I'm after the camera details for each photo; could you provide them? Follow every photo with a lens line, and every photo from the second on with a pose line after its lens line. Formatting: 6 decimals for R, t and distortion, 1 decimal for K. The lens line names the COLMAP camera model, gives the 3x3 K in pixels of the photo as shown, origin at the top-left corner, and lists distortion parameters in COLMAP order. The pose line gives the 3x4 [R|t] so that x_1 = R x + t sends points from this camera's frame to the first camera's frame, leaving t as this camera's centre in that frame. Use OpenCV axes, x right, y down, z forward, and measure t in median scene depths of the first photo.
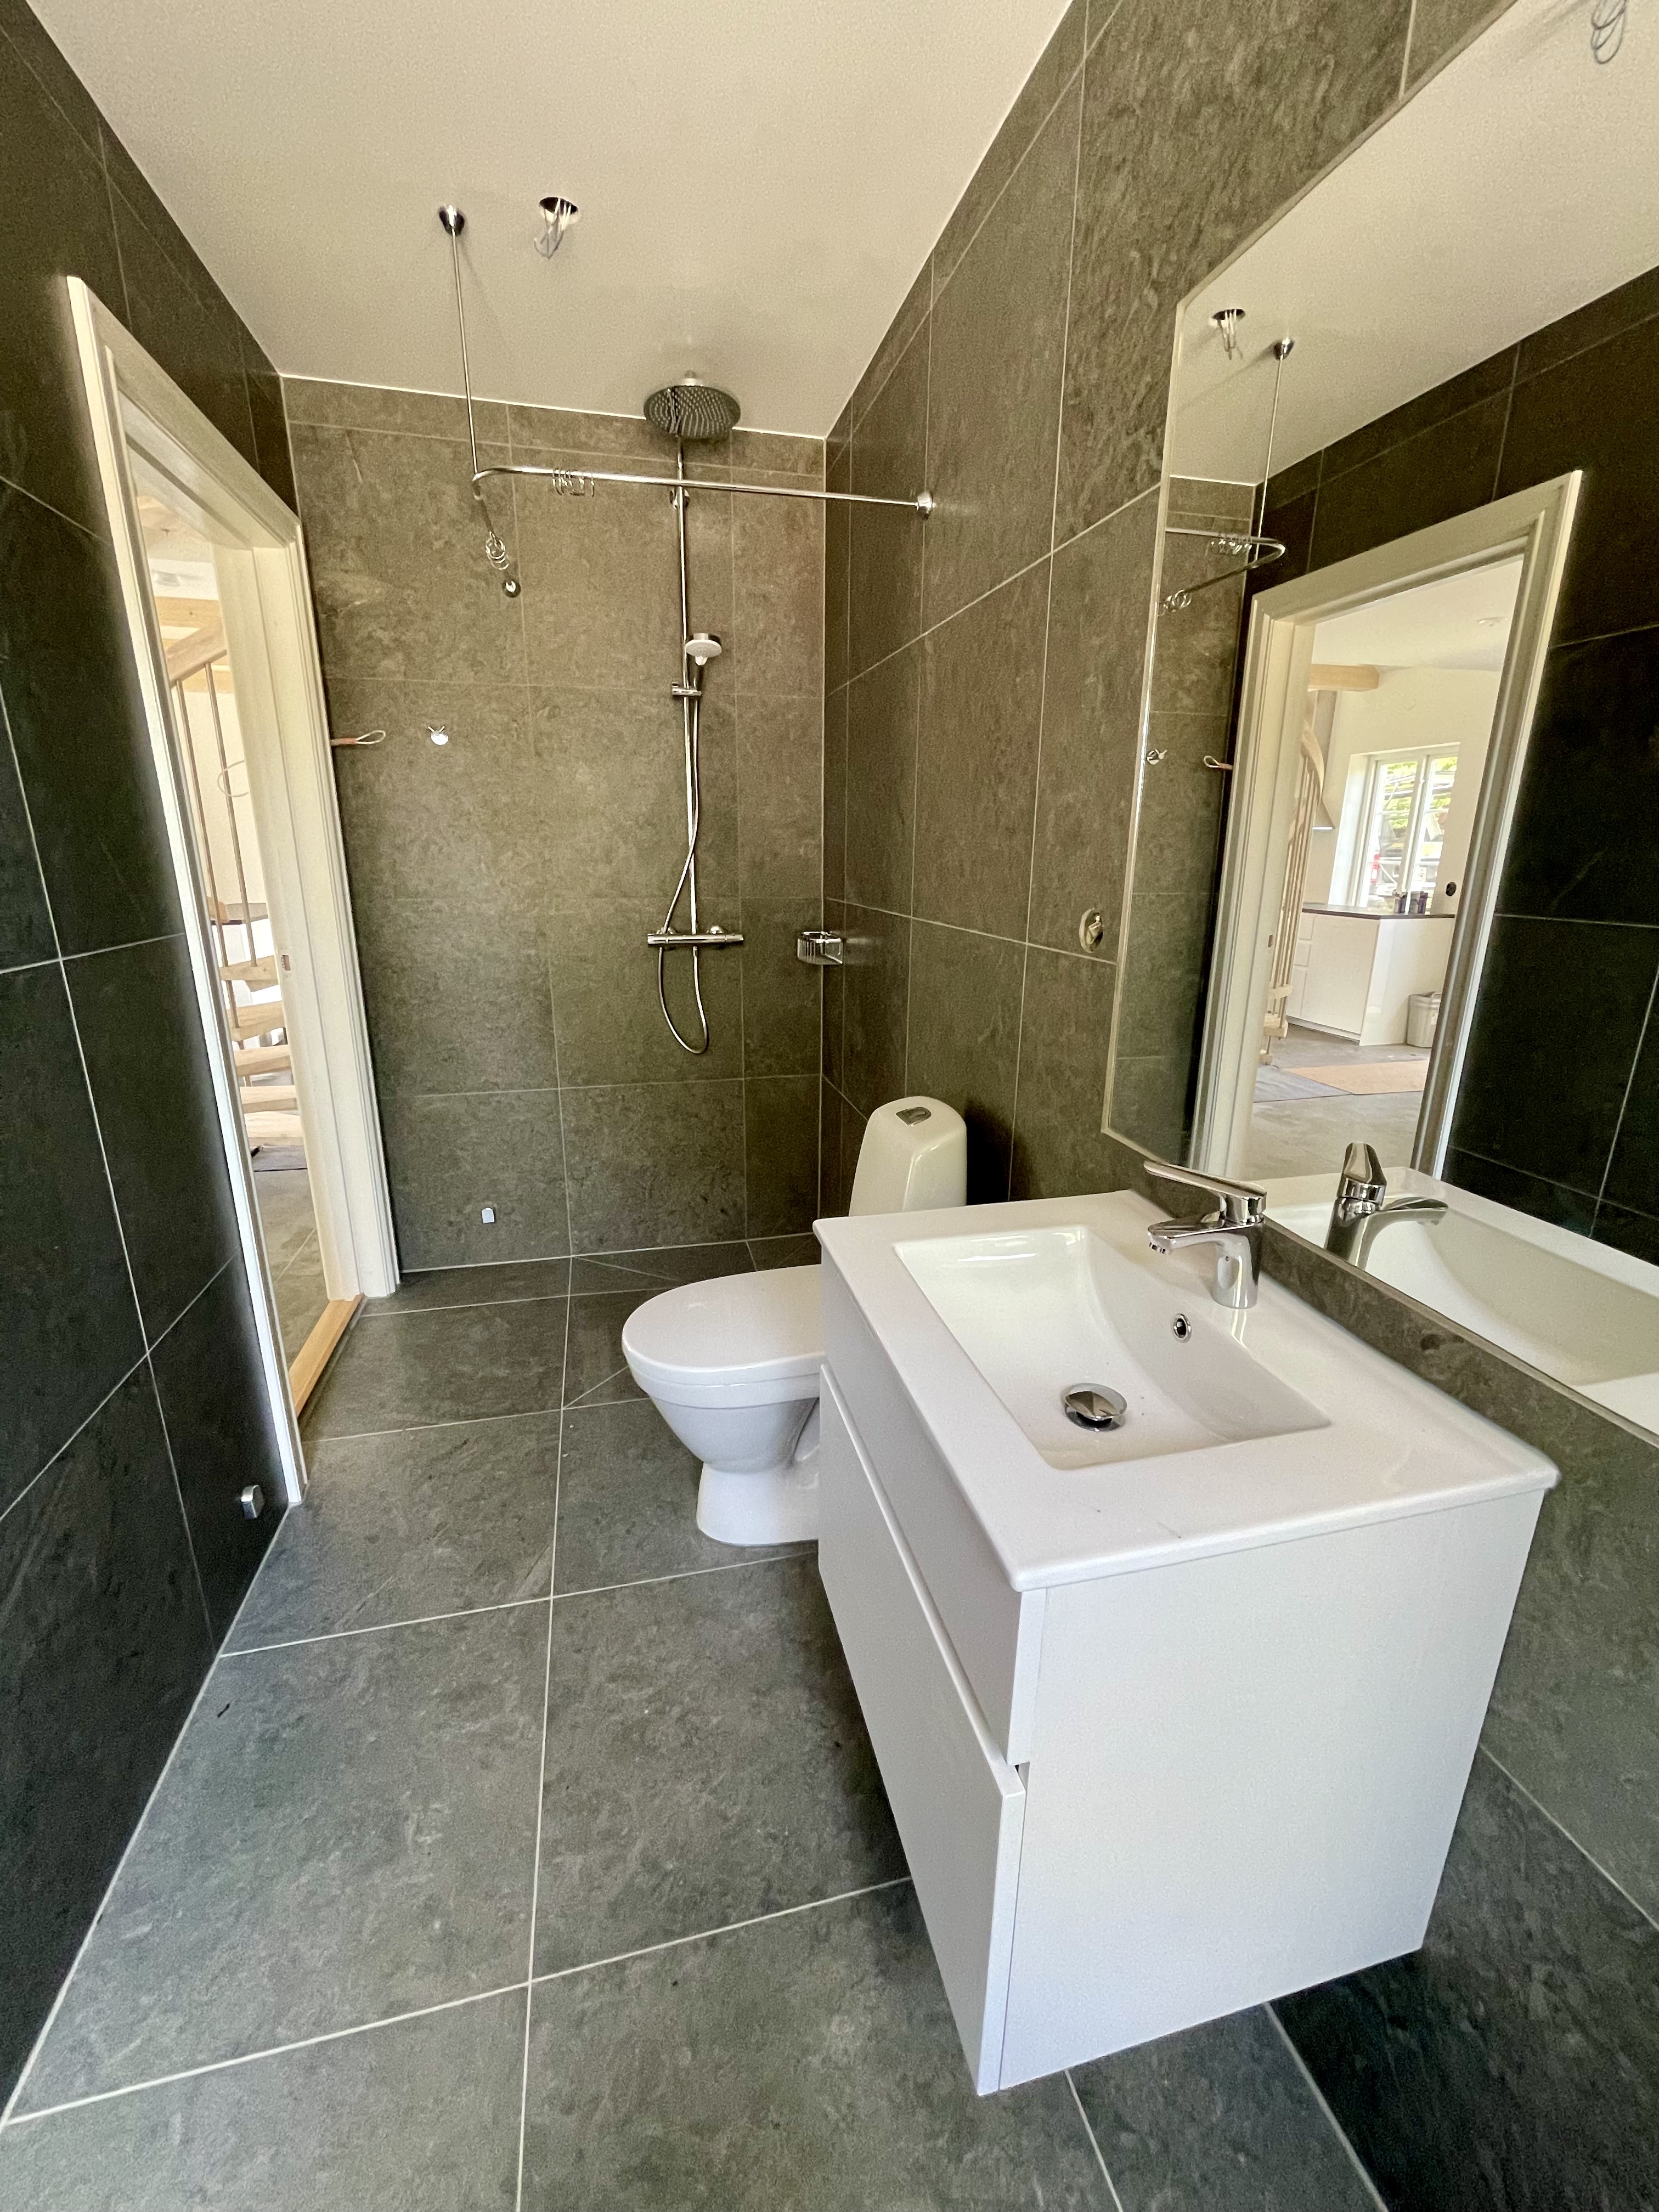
lens RADIAL K [[900.0, 0, 829.5], [0, 900.0, 1106.0], [0, 0, 1]] dist [-0.013677, 0.000085]
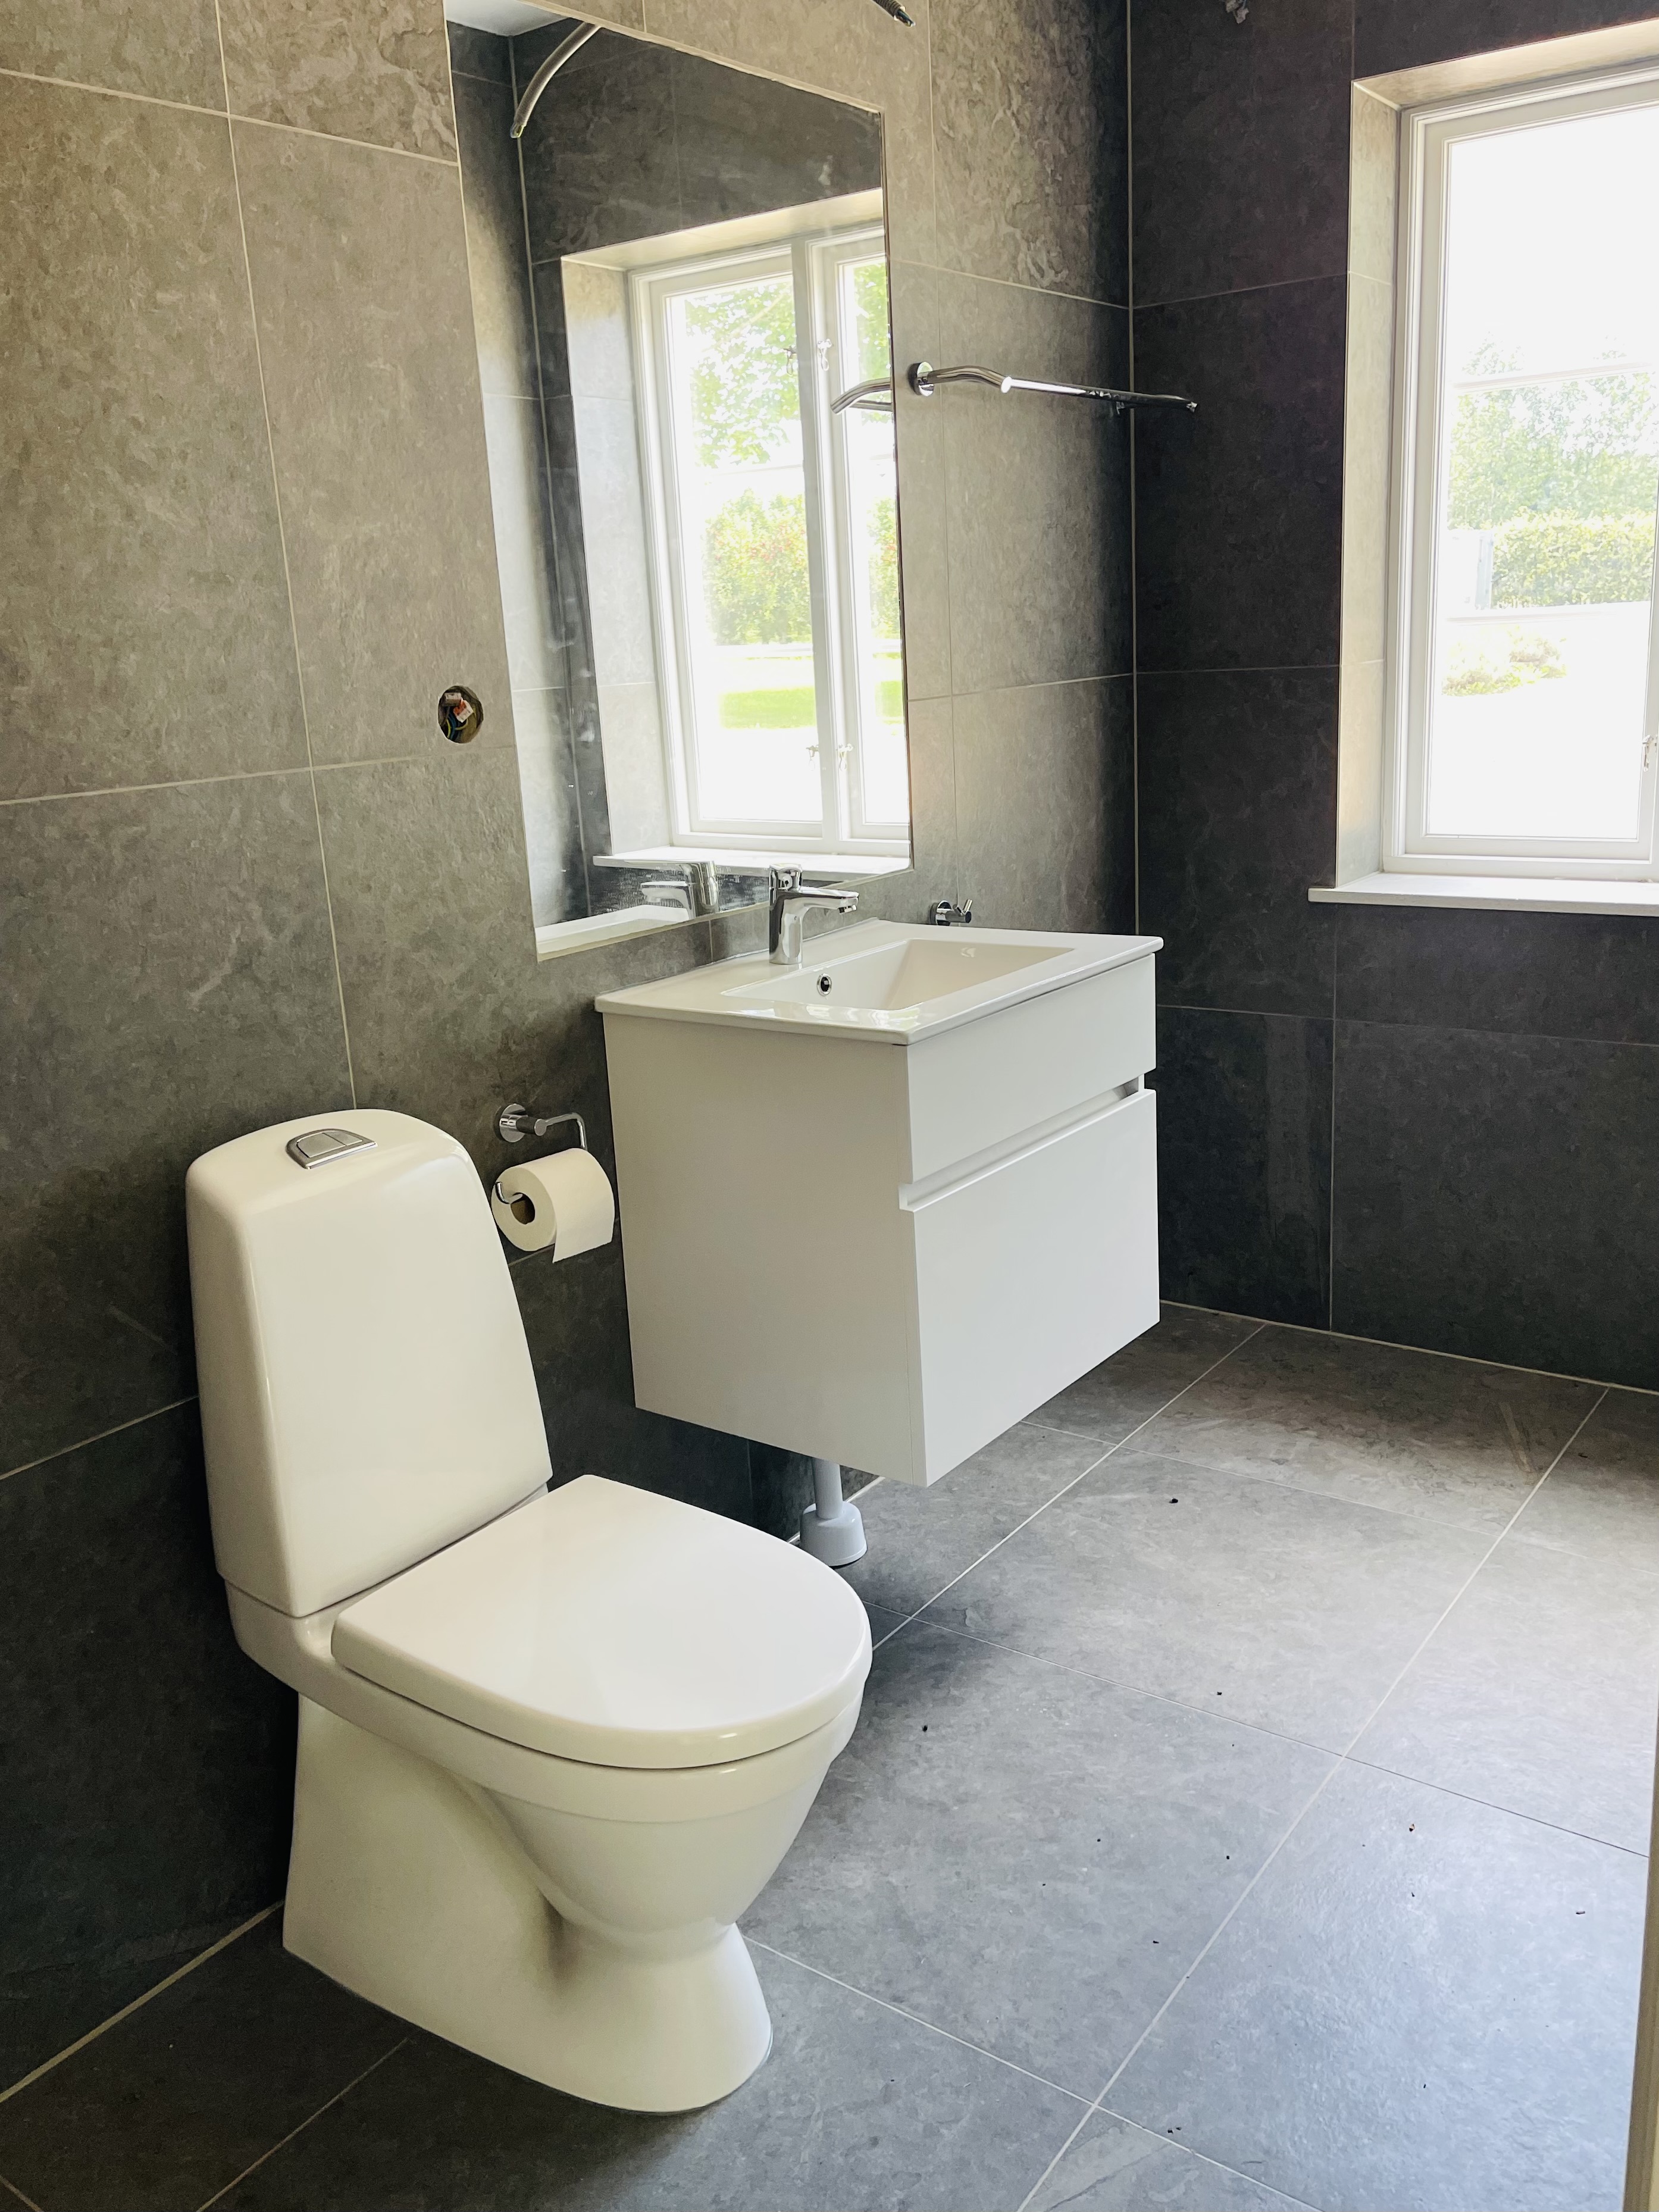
lens RADIAL K [[1740.1, 0, 829.5], [0, 1740.1, 1106.0], [0, 0, 1]] dist [0.001288, -0.002489]
pose [[-0.633172, -0.177540, 0.753374, -1.007874], [0.260463, 0.867699, 0.423388, -0.431179], [-0.728870, 0.464304, -0.503160, 1.605245]]
